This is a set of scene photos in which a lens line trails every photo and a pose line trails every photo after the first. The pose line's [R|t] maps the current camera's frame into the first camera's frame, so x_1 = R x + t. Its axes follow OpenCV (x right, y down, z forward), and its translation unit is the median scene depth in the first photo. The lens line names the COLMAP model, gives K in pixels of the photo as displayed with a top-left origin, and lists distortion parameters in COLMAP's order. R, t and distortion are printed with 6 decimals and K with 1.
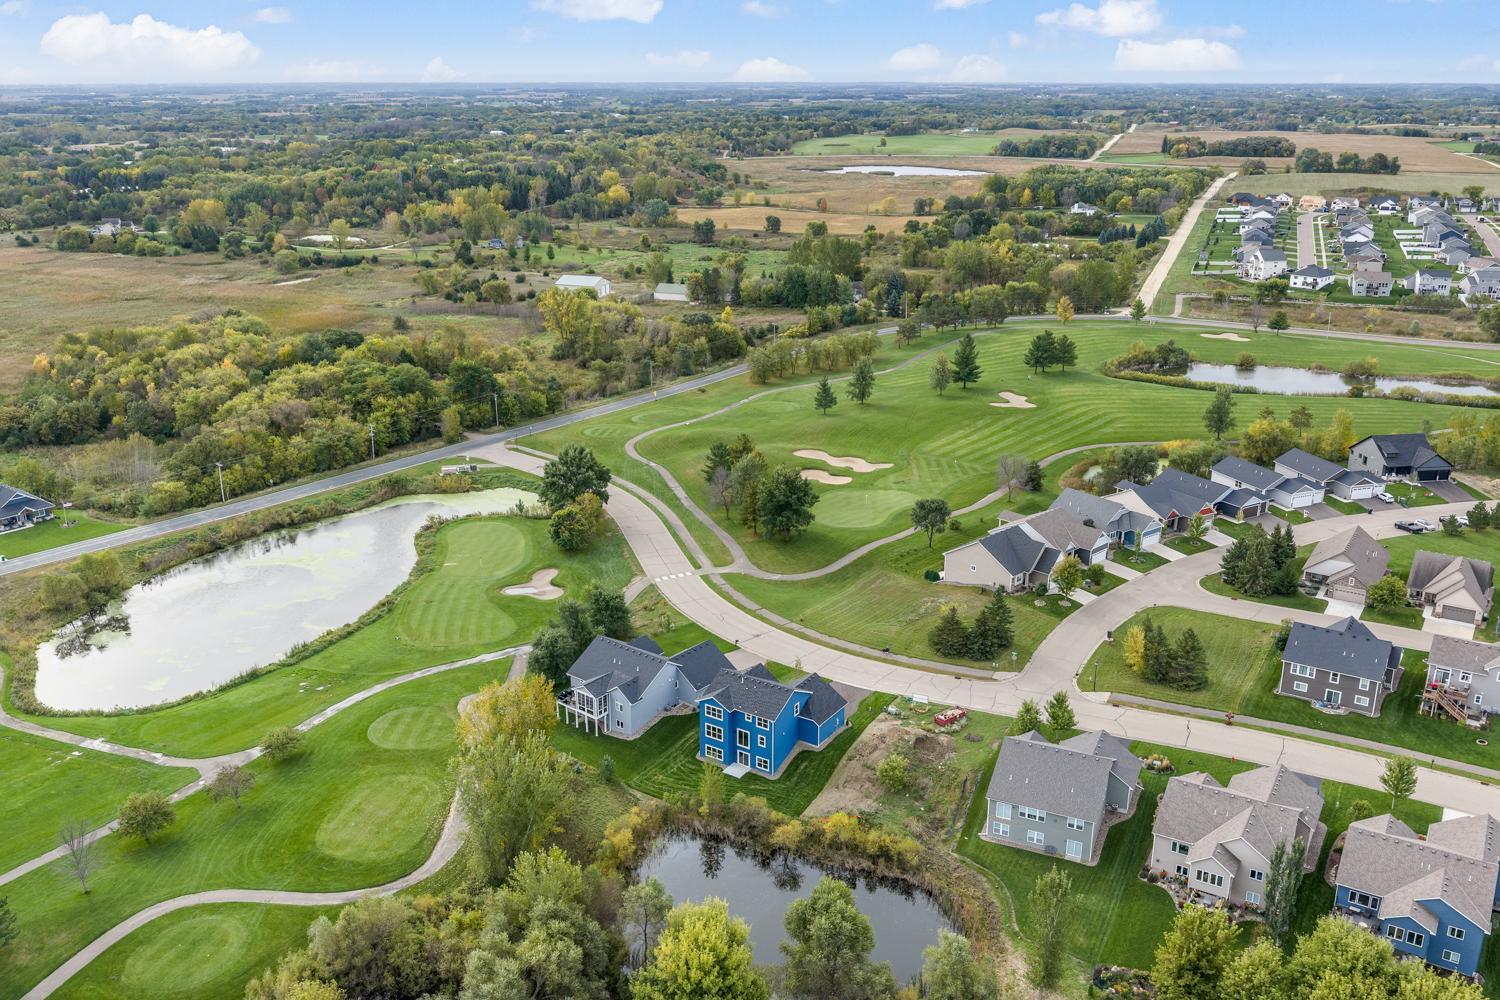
lens RADIAL K [[1256.8, 0, 754.9], [0, 1256.8, 495.0], [0, 0, 1]] dist [0.024313, -0.049249]
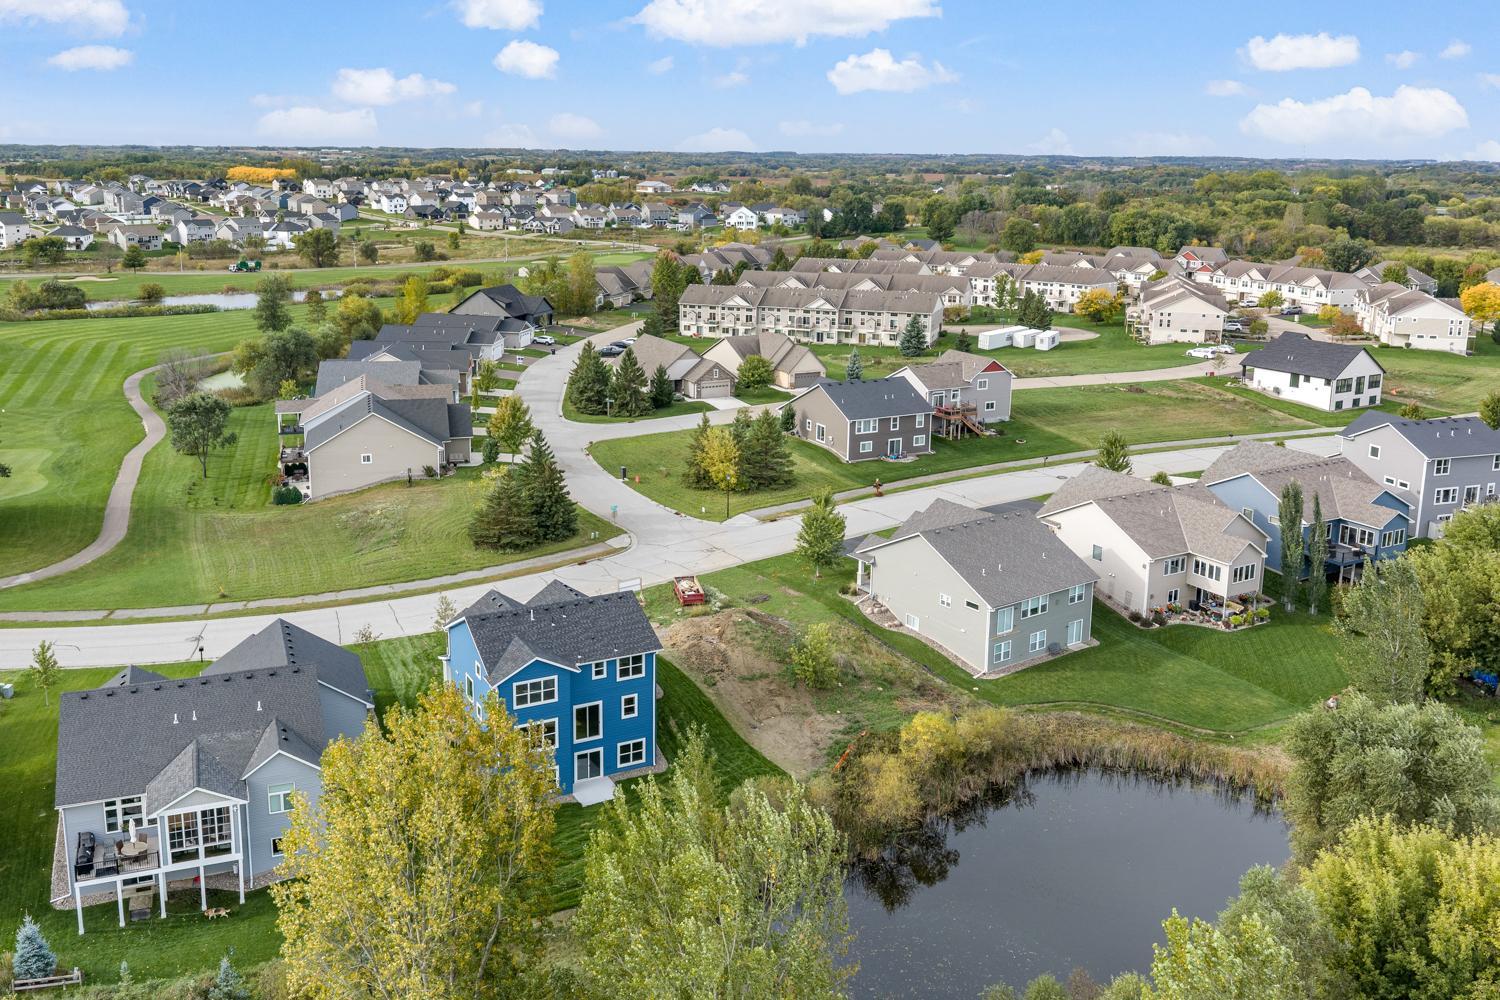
lens RADIAL K [[1281.5, 0, 682.1], [0, 1281.5, 410.6], [0, 0, 1]] dist [0.033372, -0.063112]
pose [[0.502247, -0.165588, 0.848722, -0.161012], [0.260312, 0.964918, 0.034214, 0.029321], [-0.824612, 0.203749, 0.527732, 0.283303]]
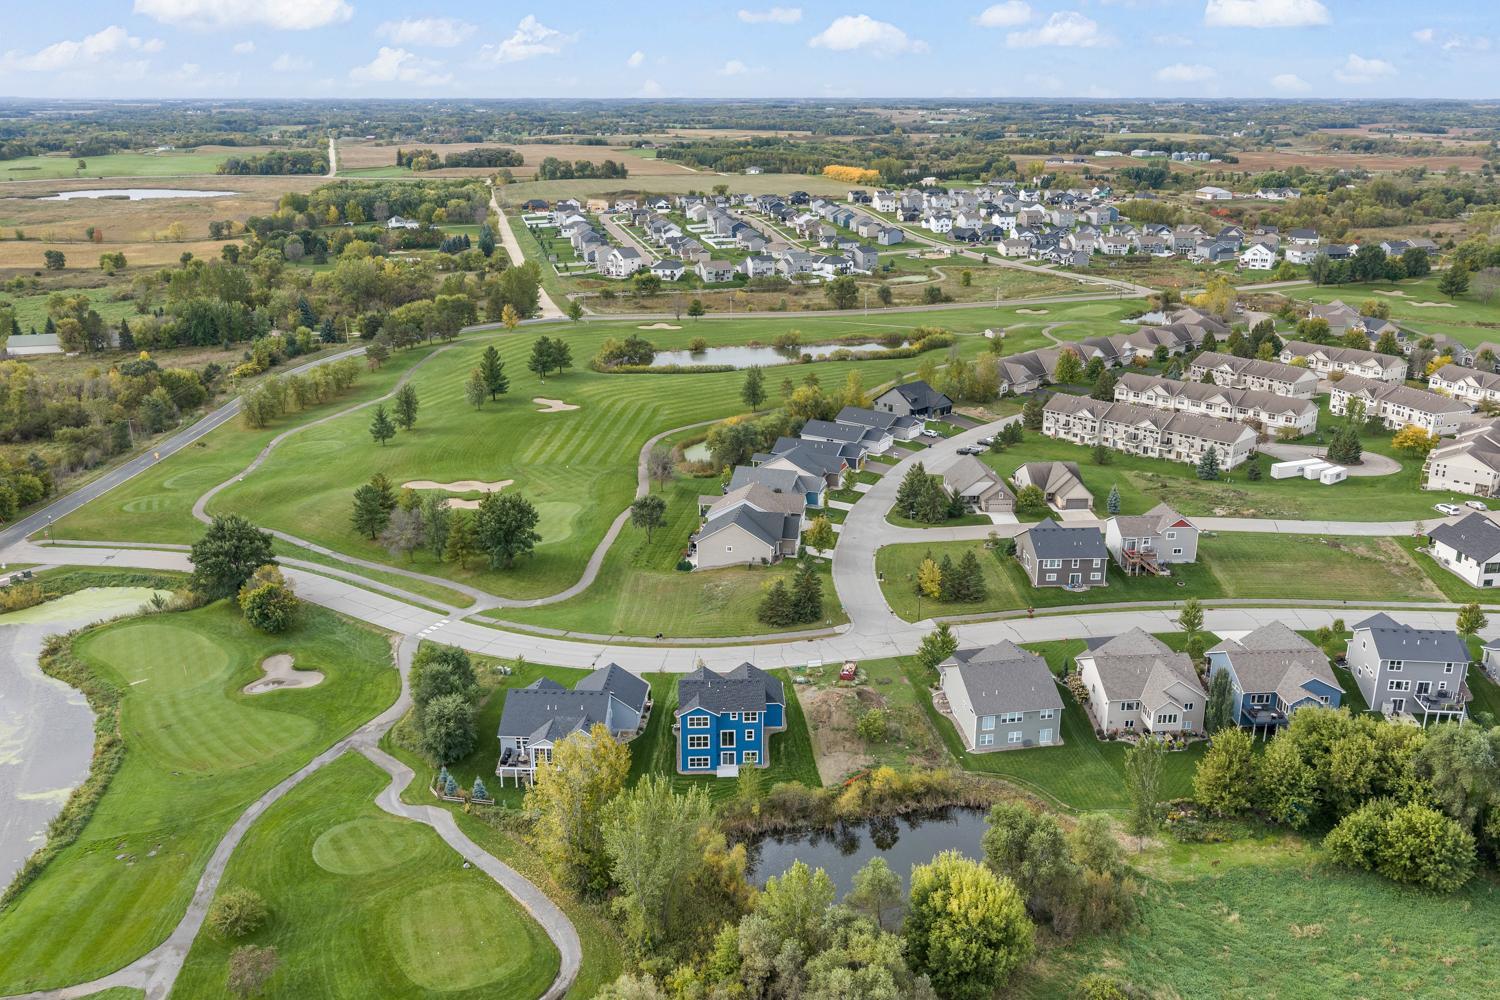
lens RADIAL K [[1256.8, 0, 754.9], [0, 1256.8, 495.0], [0, 0, 1]] dist [0.024313, -0.049249]
pose [[0.808904, -0.177318, 0.560565, -0.217198], [0.183334, 0.981971, 0.046063, -0.017437], [-0.558626, 0.065511, 0.826828, 0.056165]]
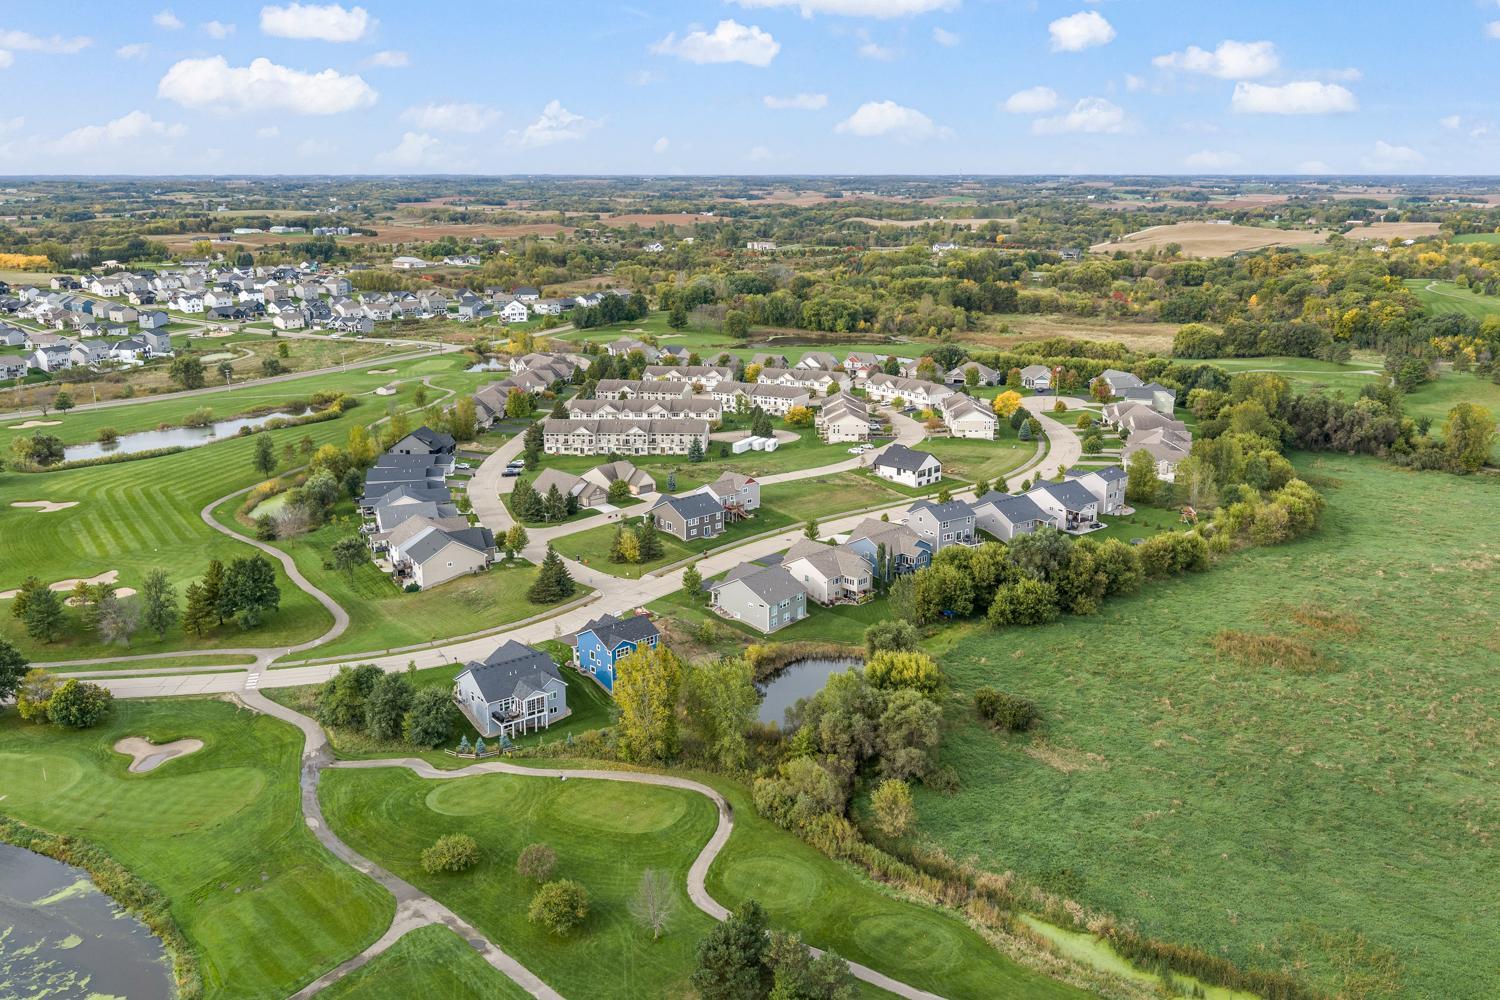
lens RADIAL K [[1256.8, 0, 754.9], [0, 1256.8, 495.0], [0, 0, 1]] dist [0.024313, -0.049249]
pose [[0.240560, -0.242250, 0.939918, -0.497172], [0.306165, 0.937857, 0.163360, -0.064371], [-0.921083, 0.248472, 0.299780, 0.179818]]
